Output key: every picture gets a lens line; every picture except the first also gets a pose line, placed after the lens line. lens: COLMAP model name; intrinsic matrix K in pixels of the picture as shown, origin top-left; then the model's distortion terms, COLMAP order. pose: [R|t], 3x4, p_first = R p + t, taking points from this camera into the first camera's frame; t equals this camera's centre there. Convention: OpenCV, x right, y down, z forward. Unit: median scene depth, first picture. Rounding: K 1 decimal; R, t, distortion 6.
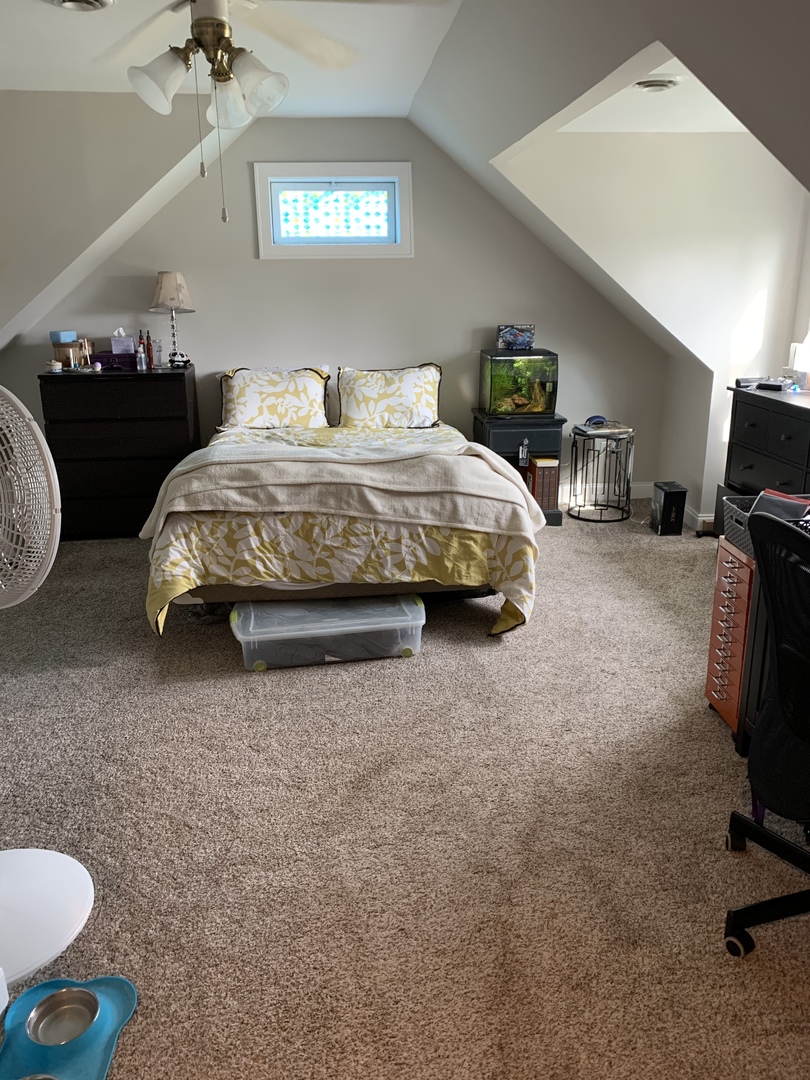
lens RADIAL K [[813.0, 0, 402.4], [0, 813.0, 521.9], [0, 0, 1]] dist [0.004086, -0.005271]
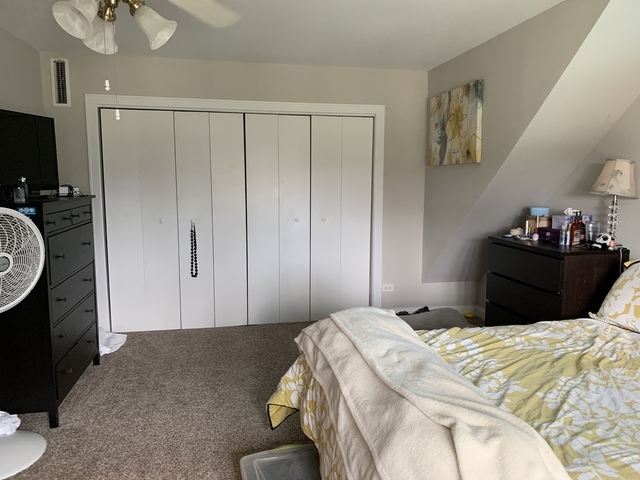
lens RADIAL K [[481.8, 0, 320.0], [0, 481.8, 240.0], [0, 0, 1]] dist [0.004086, -0.005271]
pose [[0.103145, 0.136892, -0.985201, 0.300727], [-0.270338, 0.957058, 0.104678, -0.172924], [0.957224, 0.255541, 0.135723, 0.586197]]
